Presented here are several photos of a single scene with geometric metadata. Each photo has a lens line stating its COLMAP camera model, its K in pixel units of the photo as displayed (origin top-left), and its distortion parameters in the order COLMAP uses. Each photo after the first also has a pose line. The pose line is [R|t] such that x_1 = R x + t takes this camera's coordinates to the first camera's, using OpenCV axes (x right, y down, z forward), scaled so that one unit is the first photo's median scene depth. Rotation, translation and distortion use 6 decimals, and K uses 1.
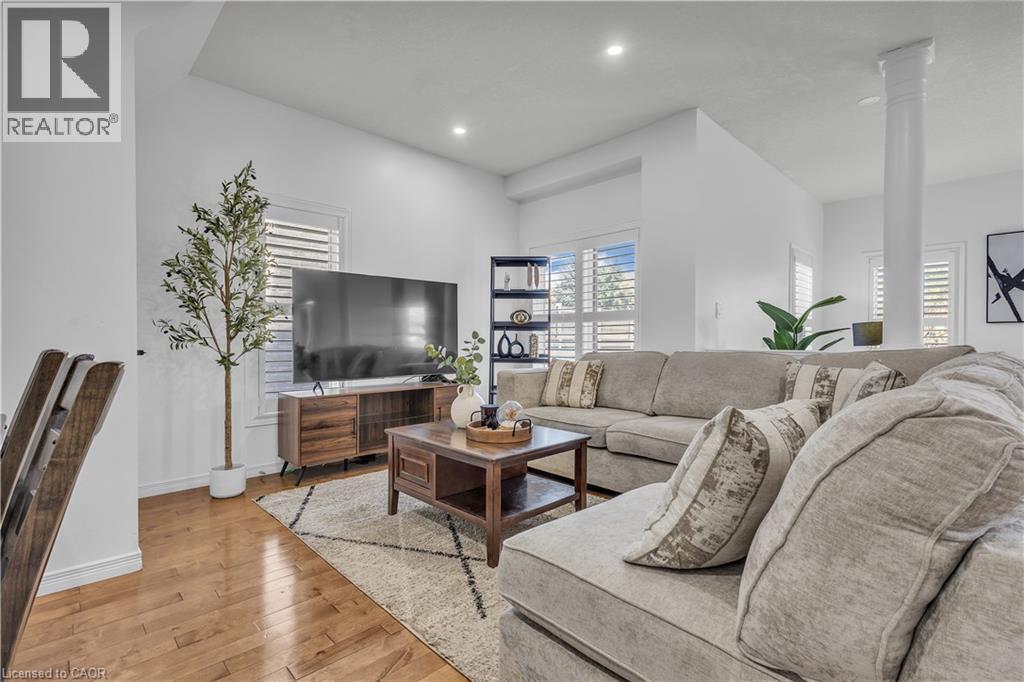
lens RADIAL K [[480.0, 0, 512.1], [0, 480.0, 340.3], [0, 0, 1]] dist [0.014283, 0.000350]
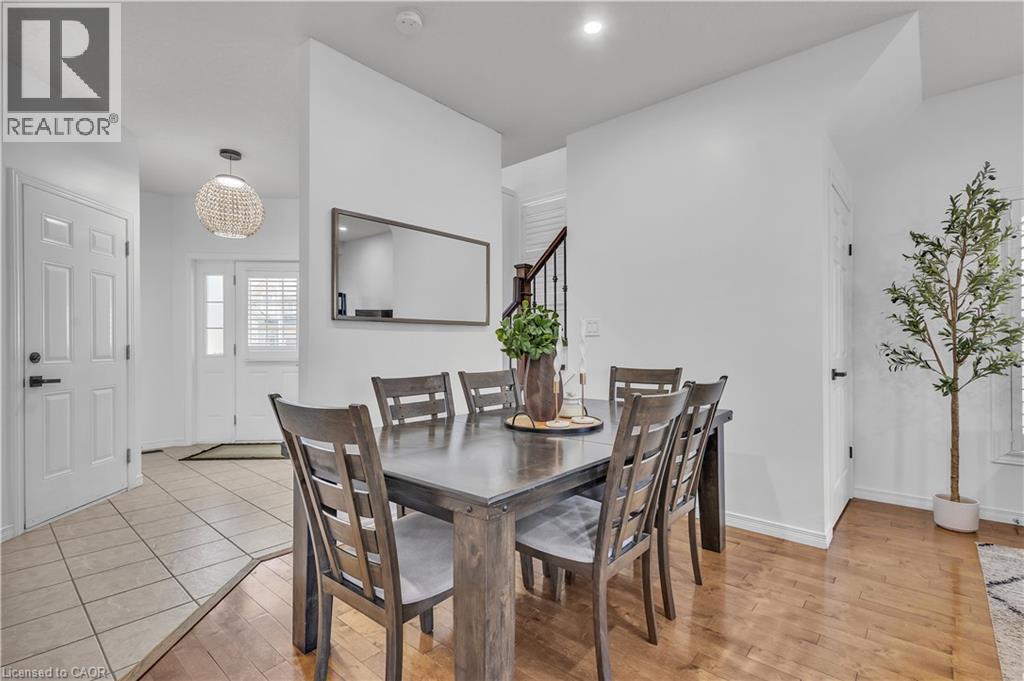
lens RADIAL K [[480.0, 0, 510.9], [0, 480.0, 343.0], [0, 0, 1]] dist [0.014283, 0.000350]
pose [[0.093347, -0.005153, -0.995620, 0.281919], [0.002322, 0.999985, -0.004958, -0.039017], [0.995631, -0.001849, 0.093358, 0.050426]]
